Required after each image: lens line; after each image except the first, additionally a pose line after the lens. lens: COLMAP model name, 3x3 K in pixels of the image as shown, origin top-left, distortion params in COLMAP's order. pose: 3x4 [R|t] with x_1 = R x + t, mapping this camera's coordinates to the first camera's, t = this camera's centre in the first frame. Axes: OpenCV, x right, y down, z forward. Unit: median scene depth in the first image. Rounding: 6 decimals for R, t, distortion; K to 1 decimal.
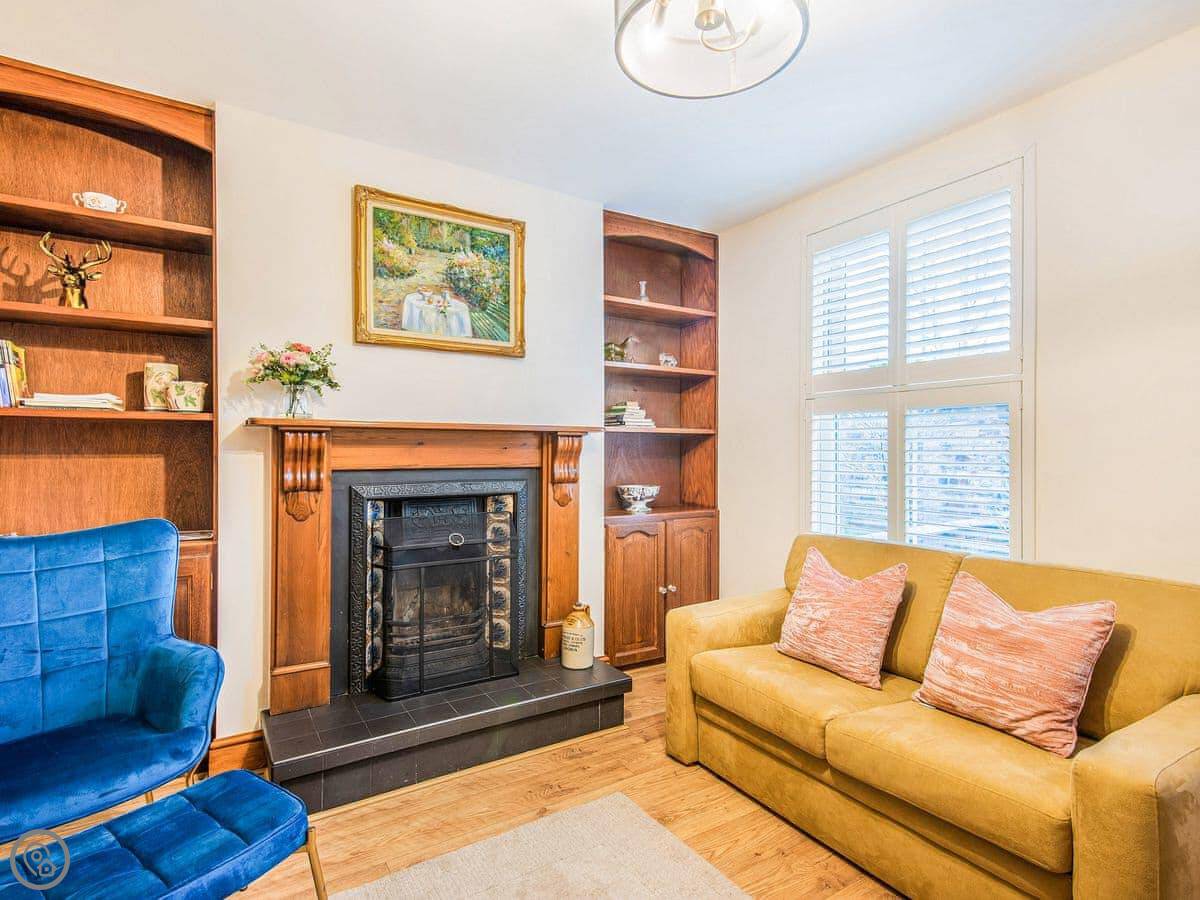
lens RADIAL K [[616.0, 0, 598.9], [0, 616.0, 462.2], [0, 0, 1]] dist [0.021252, -0.001395]
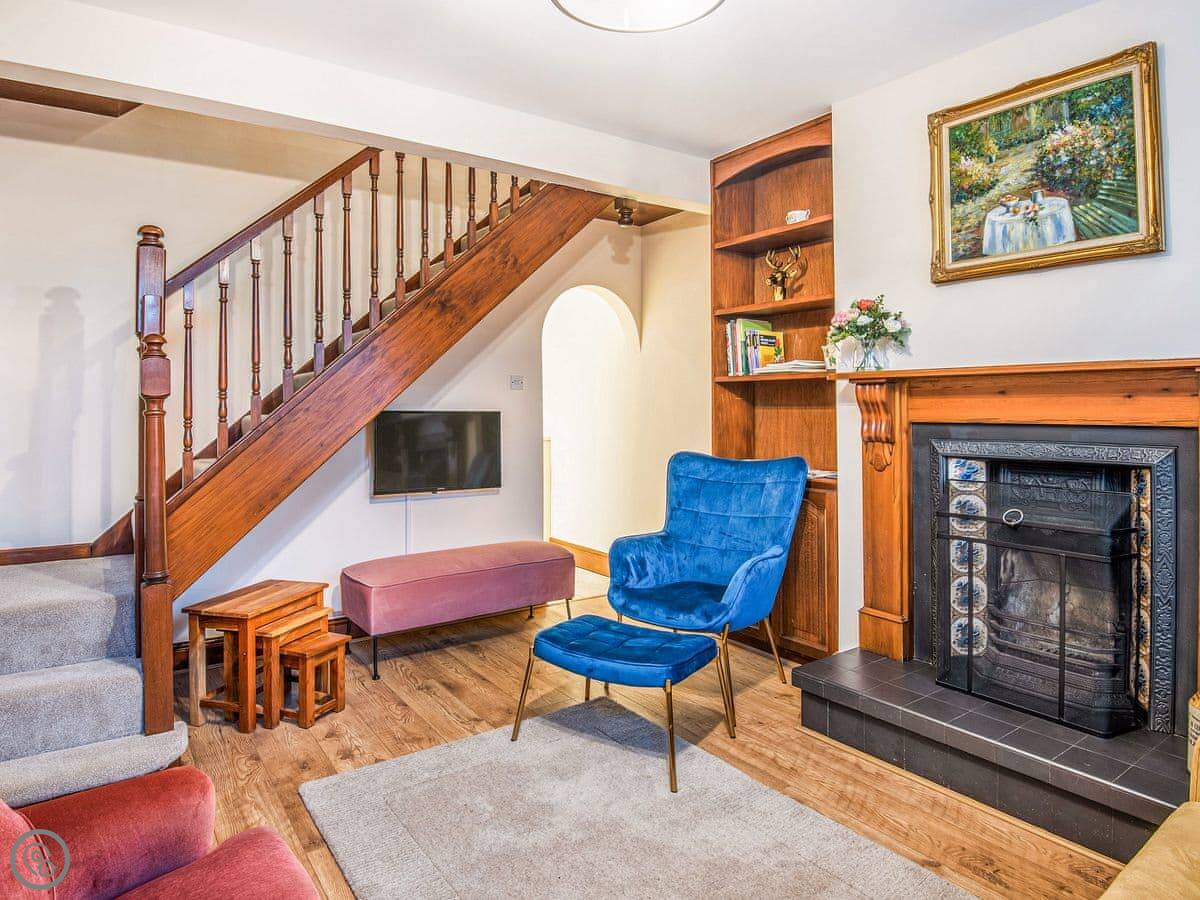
lens RADIAL K [[720.3, 0, 541.9], [0, 720.3, 399.9], [0, 0, 1]] dist [-0.031740, -0.004034]
pose [[0.017853, -0.009359, -0.999797, 0.620229], [-0.008633, 0.999917, -0.009515, -0.006069], [0.999803, 0.008801, 0.017771, 0.385391]]
